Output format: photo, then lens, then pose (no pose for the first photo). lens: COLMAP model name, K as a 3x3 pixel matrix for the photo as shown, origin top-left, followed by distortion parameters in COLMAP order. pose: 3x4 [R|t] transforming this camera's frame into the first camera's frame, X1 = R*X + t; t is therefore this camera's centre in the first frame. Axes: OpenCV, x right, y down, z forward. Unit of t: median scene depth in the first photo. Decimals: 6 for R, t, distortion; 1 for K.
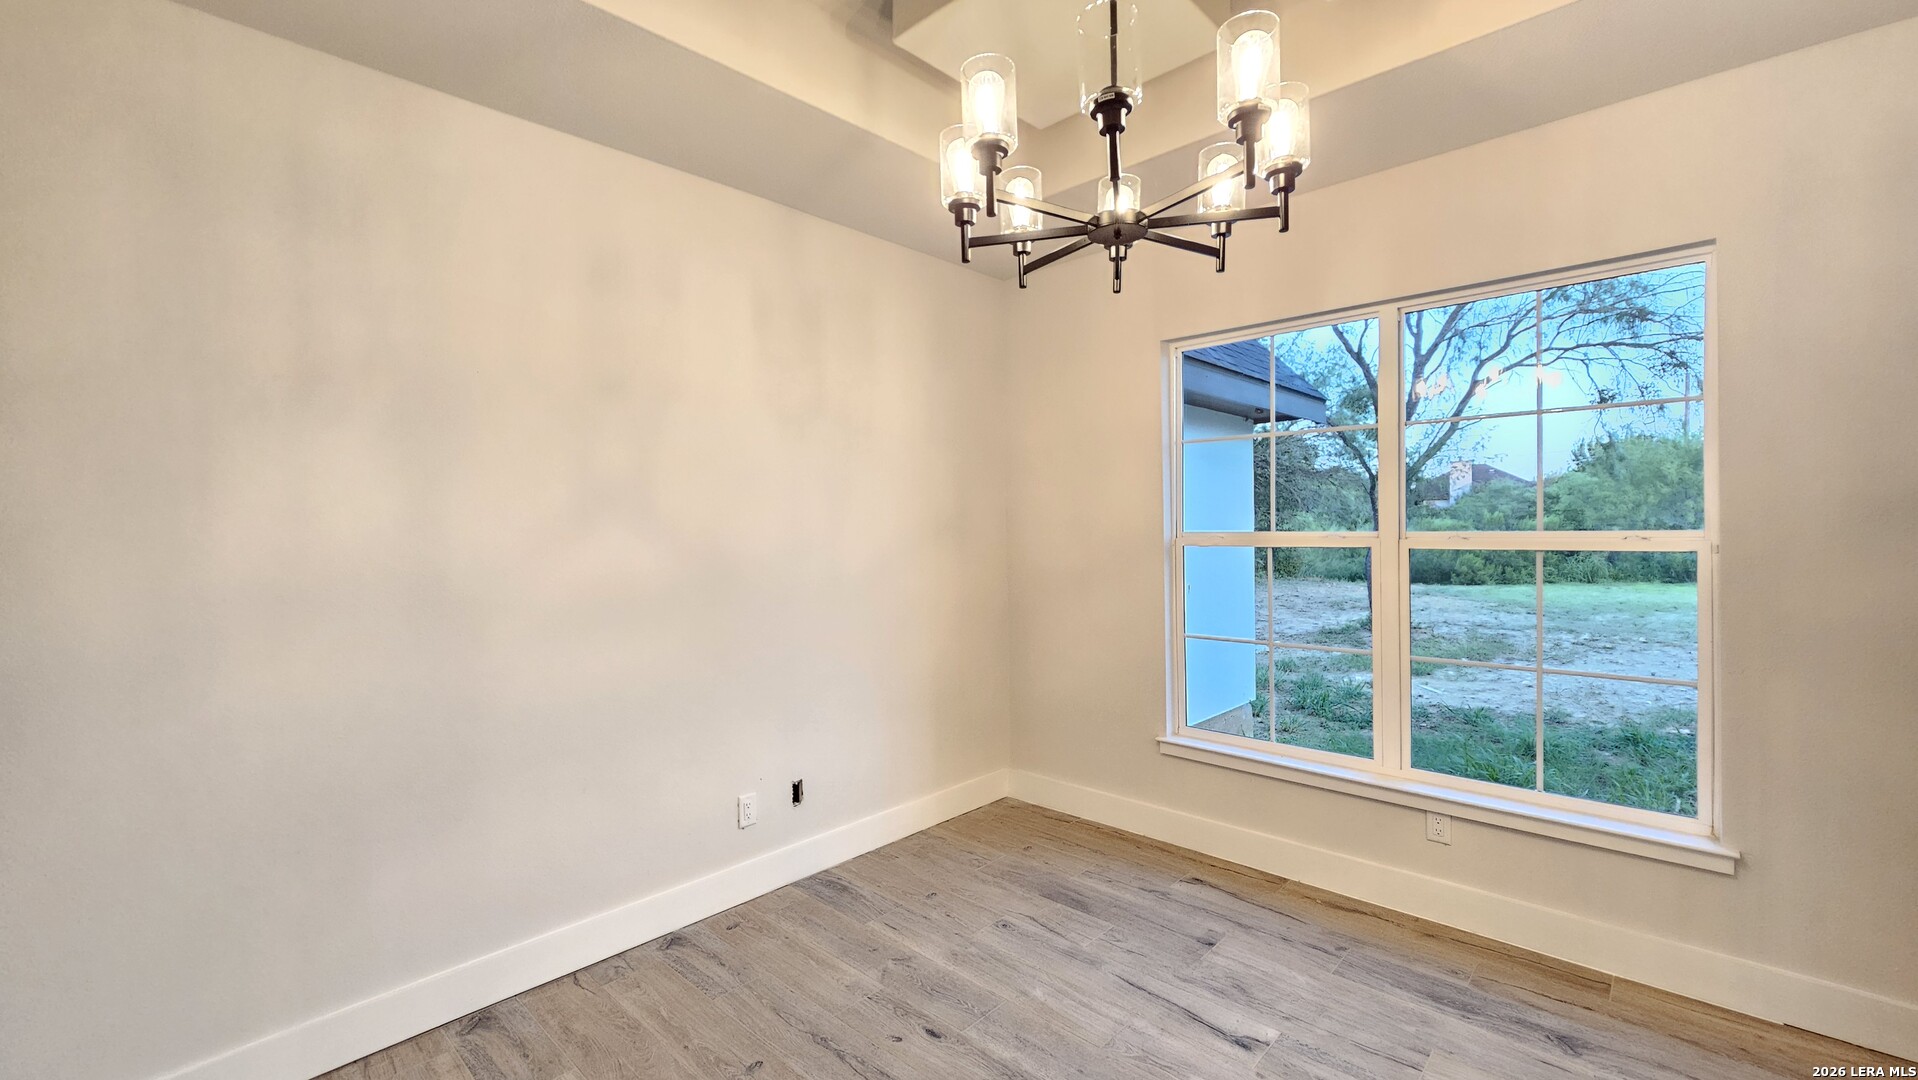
lens RADIAL K [[784.6, 0, 953.4], [0, 784.6, 546.5], [0, 0, 1]] dist [-0.001702, 0.000814]
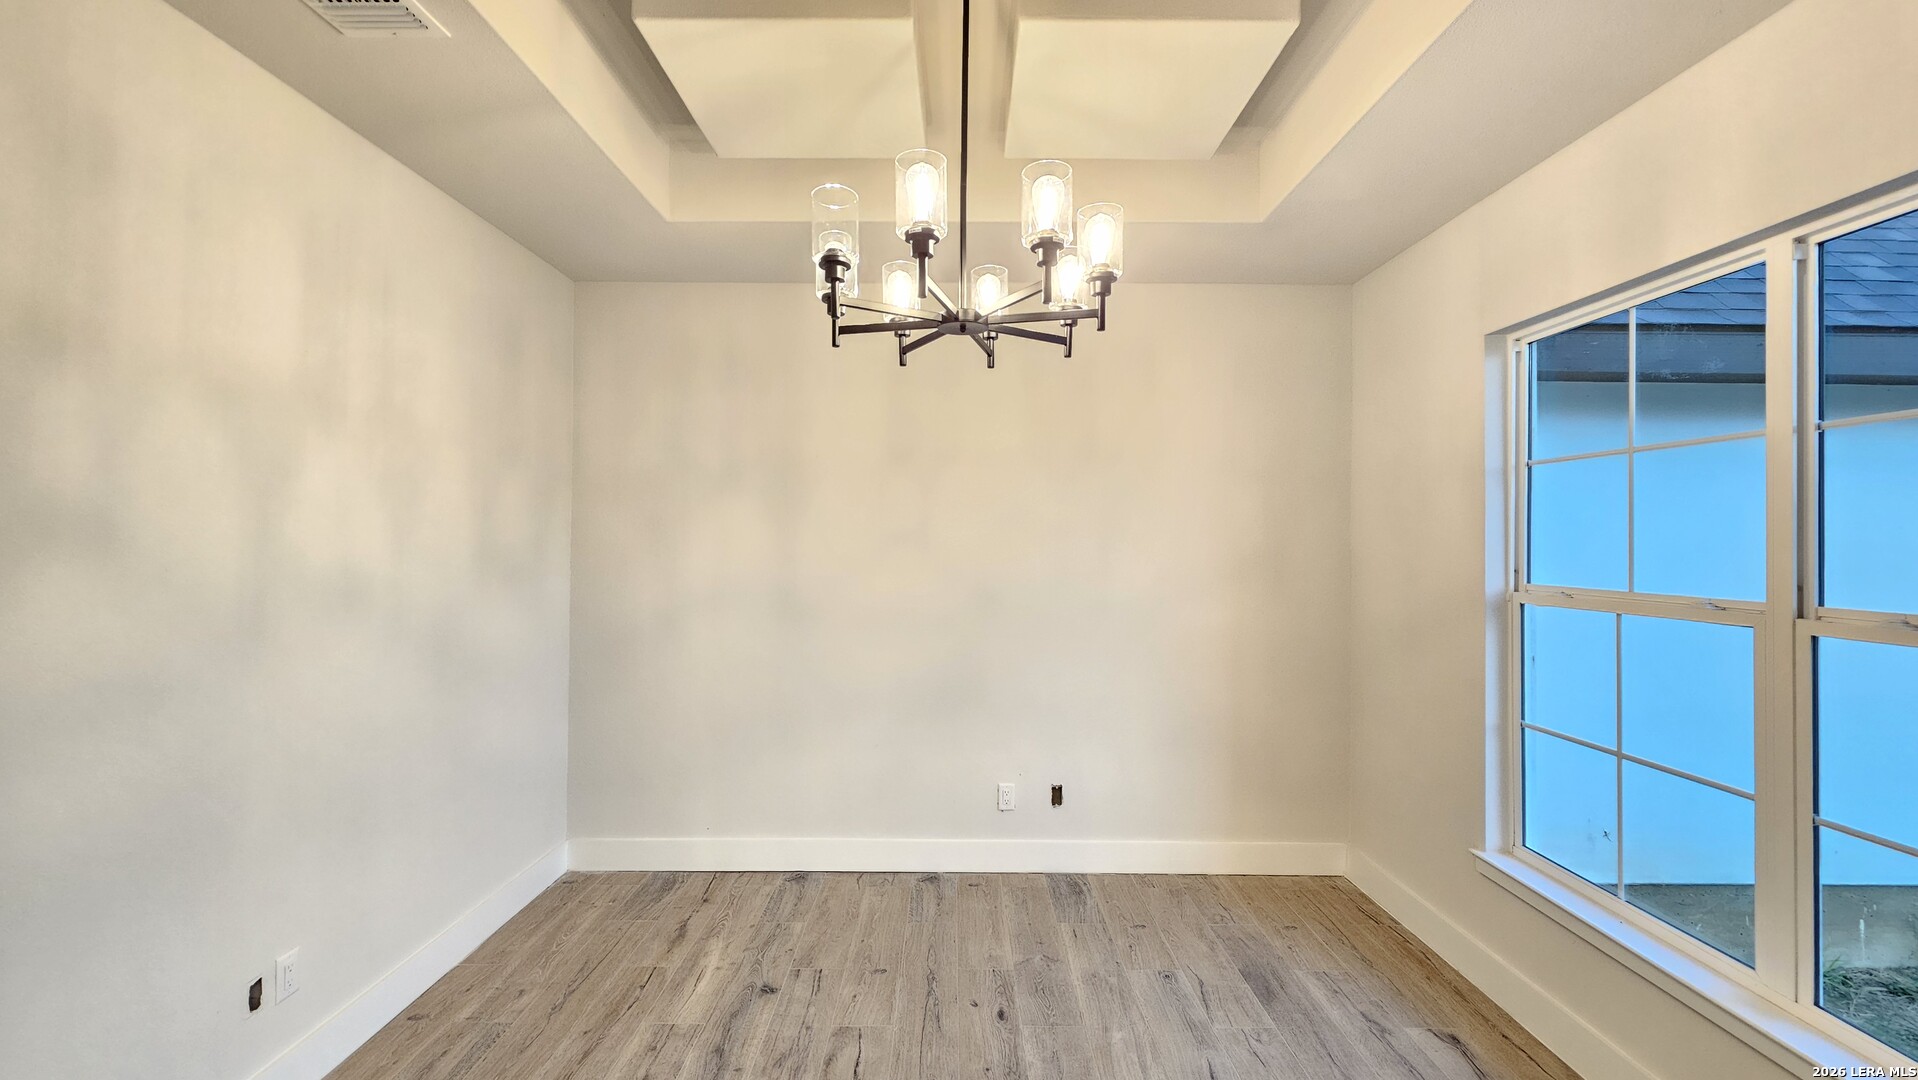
lens RADIAL K [[784.6, 0, 955.6], [0, 784.6, 527.2], [0, 0, 1]] dist [-0.001702, 0.000814]
pose [[0.694146, 0.010023, -0.719765, 0.580301], [-0.036040, 0.999133, -0.020844, -0.053916], [0.718932, 0.040409, 0.693905, 0.093615]]
